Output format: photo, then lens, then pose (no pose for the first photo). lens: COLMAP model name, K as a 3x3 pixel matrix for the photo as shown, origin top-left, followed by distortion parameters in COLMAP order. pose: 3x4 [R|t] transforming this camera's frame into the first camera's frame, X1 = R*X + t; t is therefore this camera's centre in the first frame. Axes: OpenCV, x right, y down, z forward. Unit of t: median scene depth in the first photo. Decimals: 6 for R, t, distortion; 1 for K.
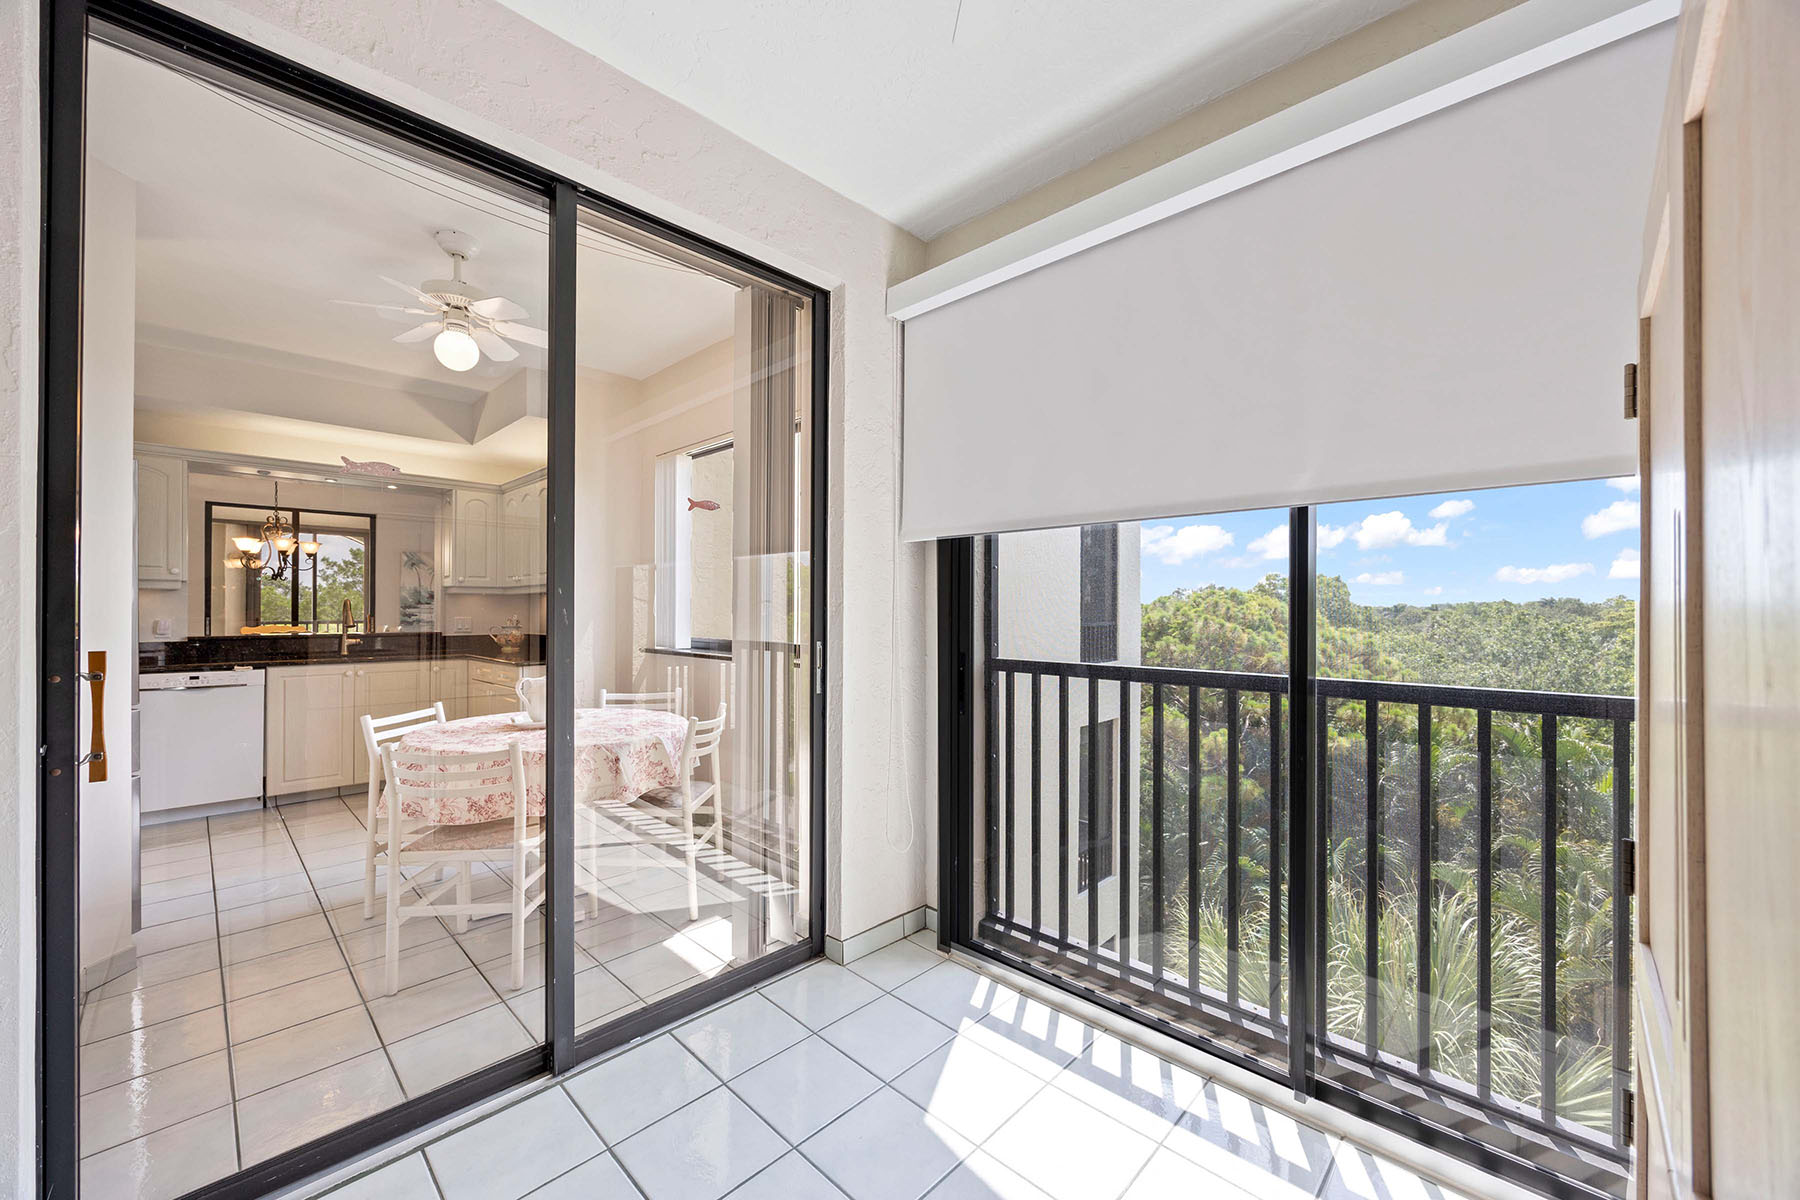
lens RADIAL K [[706.2, 0, 904.7], [0, 706.2, 609.3], [0, 0, 1]] dist [-0.000178, 0.000041]
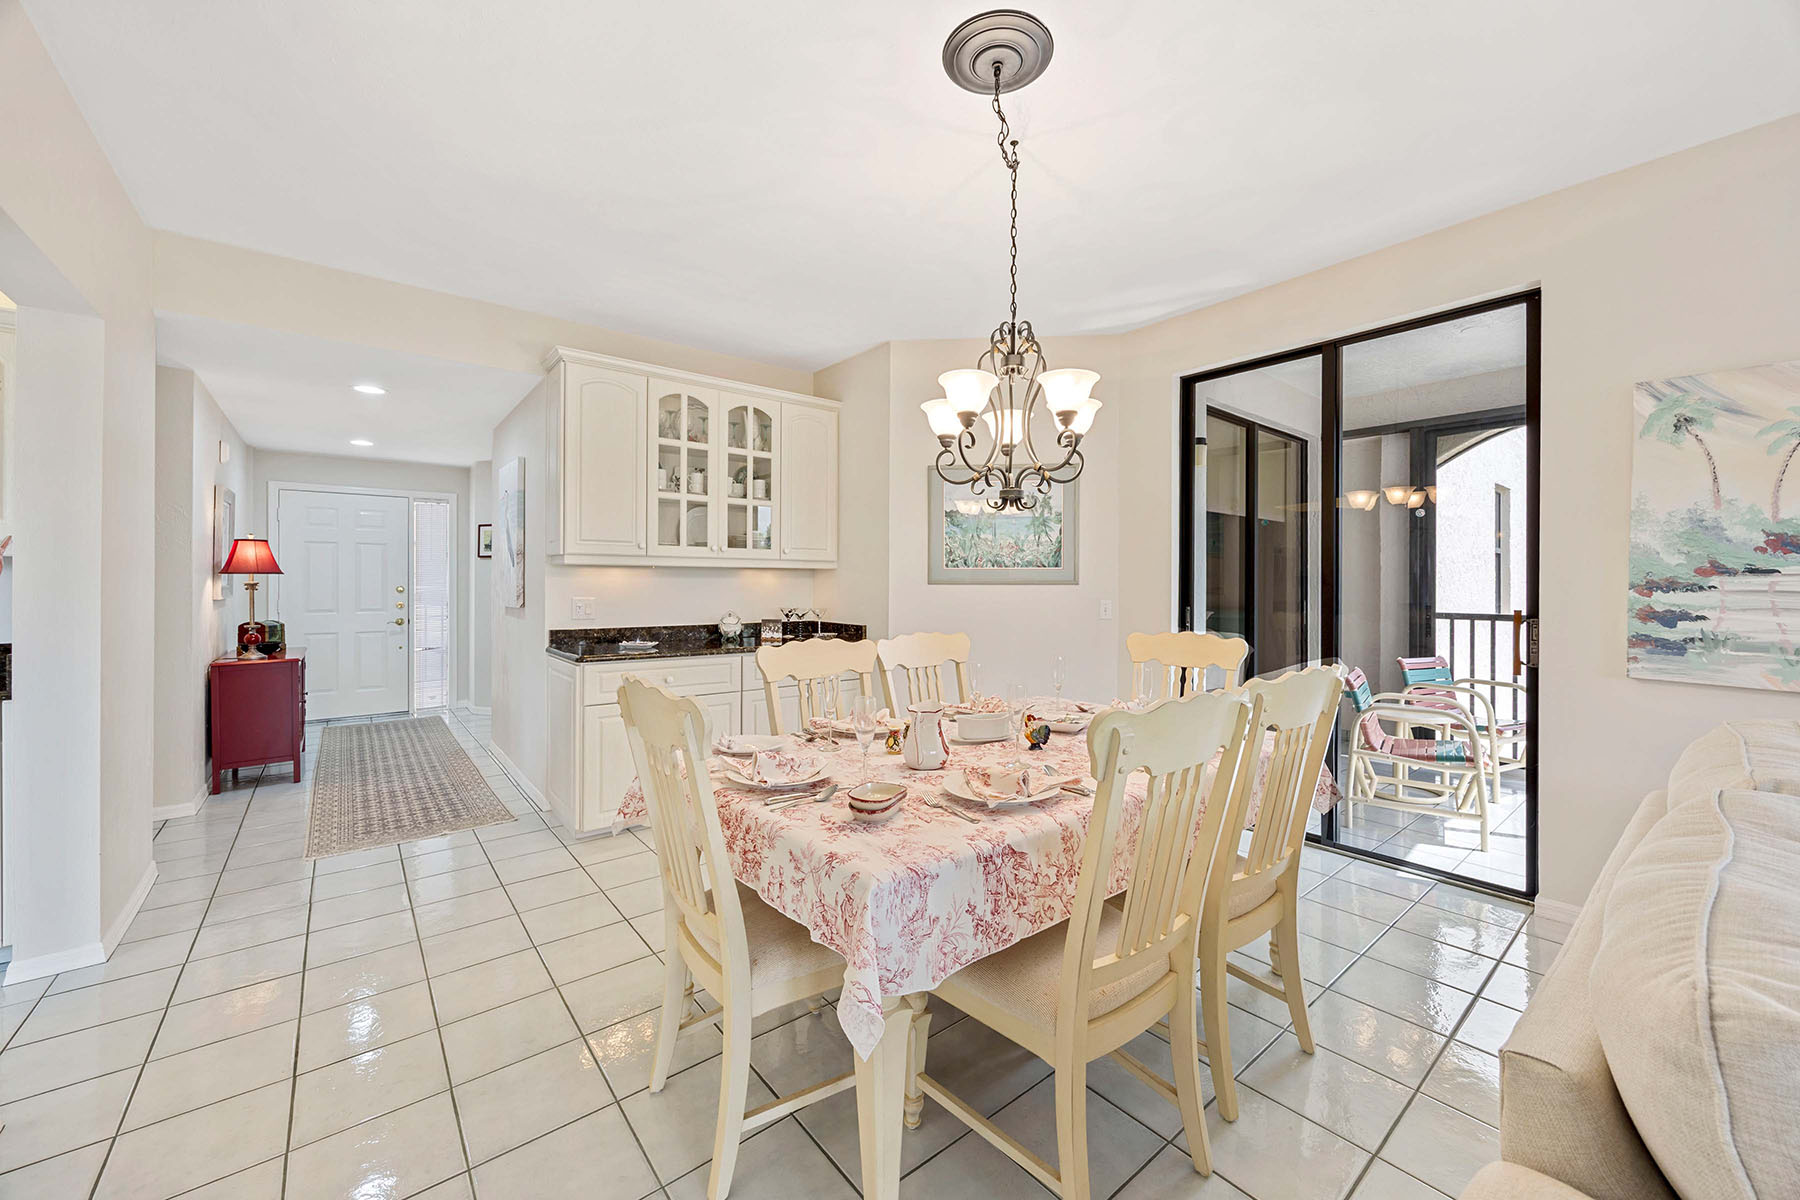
lens RADIAL K [[686.5, 0, 902.8], [0, 686.5, 585.0], [0, 0, 1]] dist [-0.006411, -0.000147]
pose [[-0.108578, -0.001941, -0.994086, -0.468989], [-0.002688, 0.999995, -0.001659, -0.002759], [0.994084, 0.002492, -0.108583, 0.837115]]
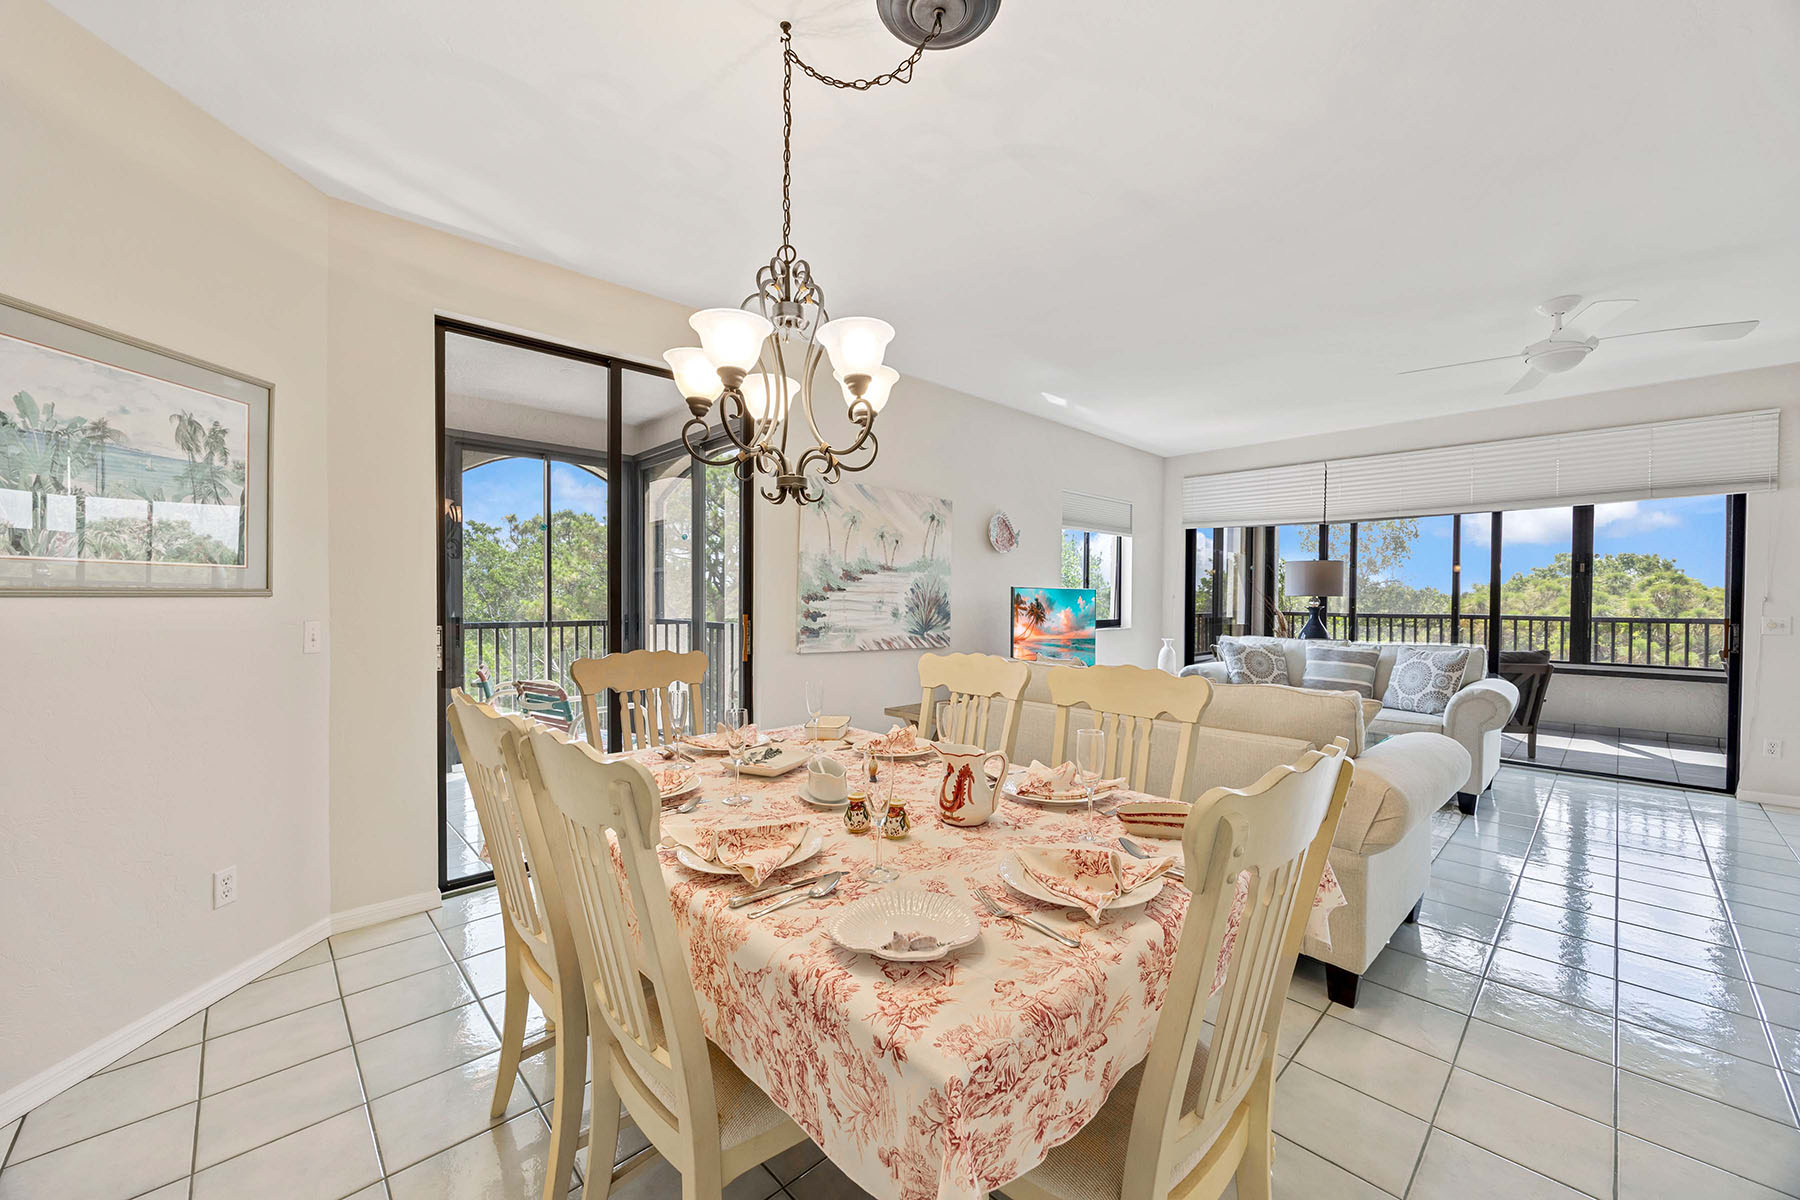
lens RADIAL K [[690.3, 0, 900.0], [0, 690.3, 600.0], [0, 0, 1]] dist [-0.002949, -0.000209]
pose [[0.999462, 0.000587, -0.032800, -0.714405], [-0.000526, 0.999998, 0.001892, -0.002699], [0.032801, -0.001874, 0.999460, 0.628647]]
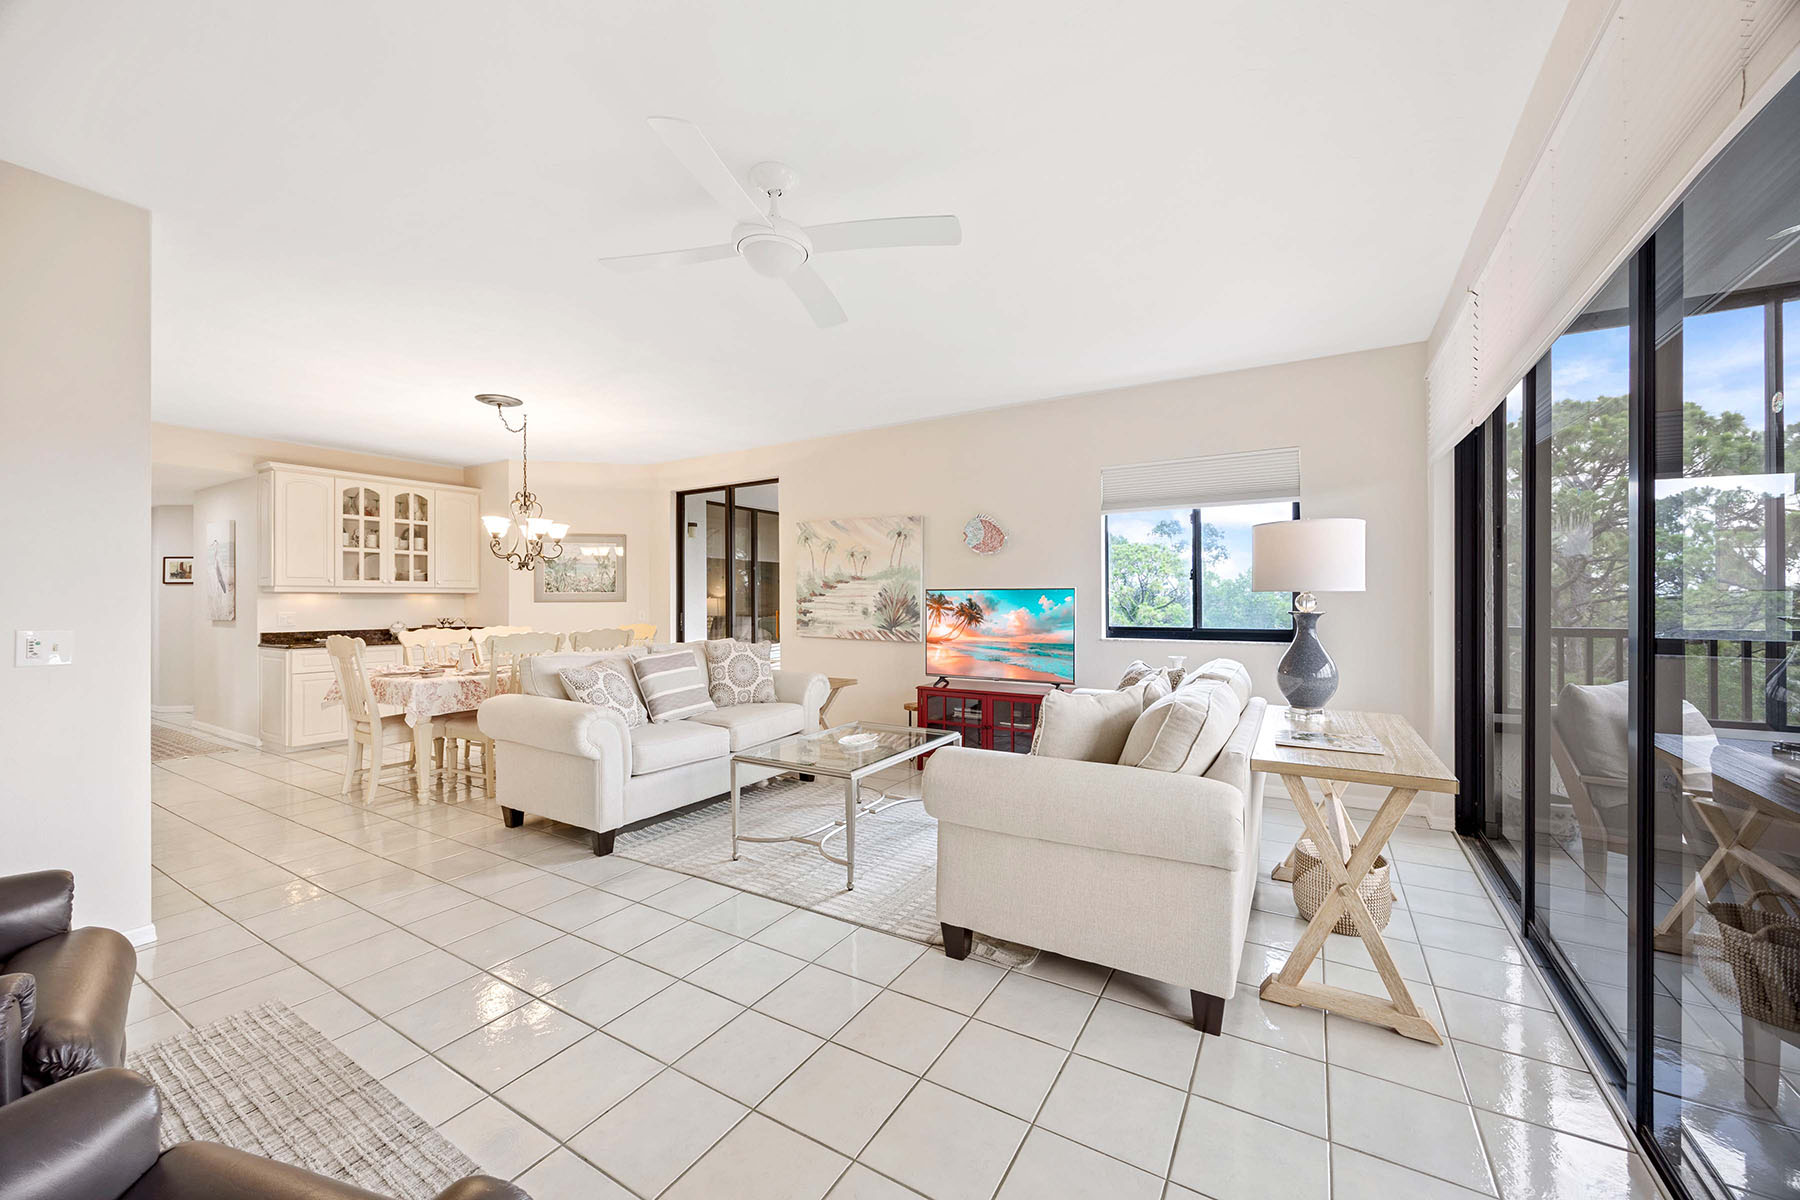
lens RADIAL K [[690.3, 0, 900.0], [0, 690.3, 600.0], [0, 0, 1]] dist [-0.002949, -0.000209]
pose [[0.229433, -0.007886, -0.973293, -0.009095], [0.006409, 0.999958, -0.006591, 0.001652], [0.973303, -0.004726, 0.229474, 1.056521]]
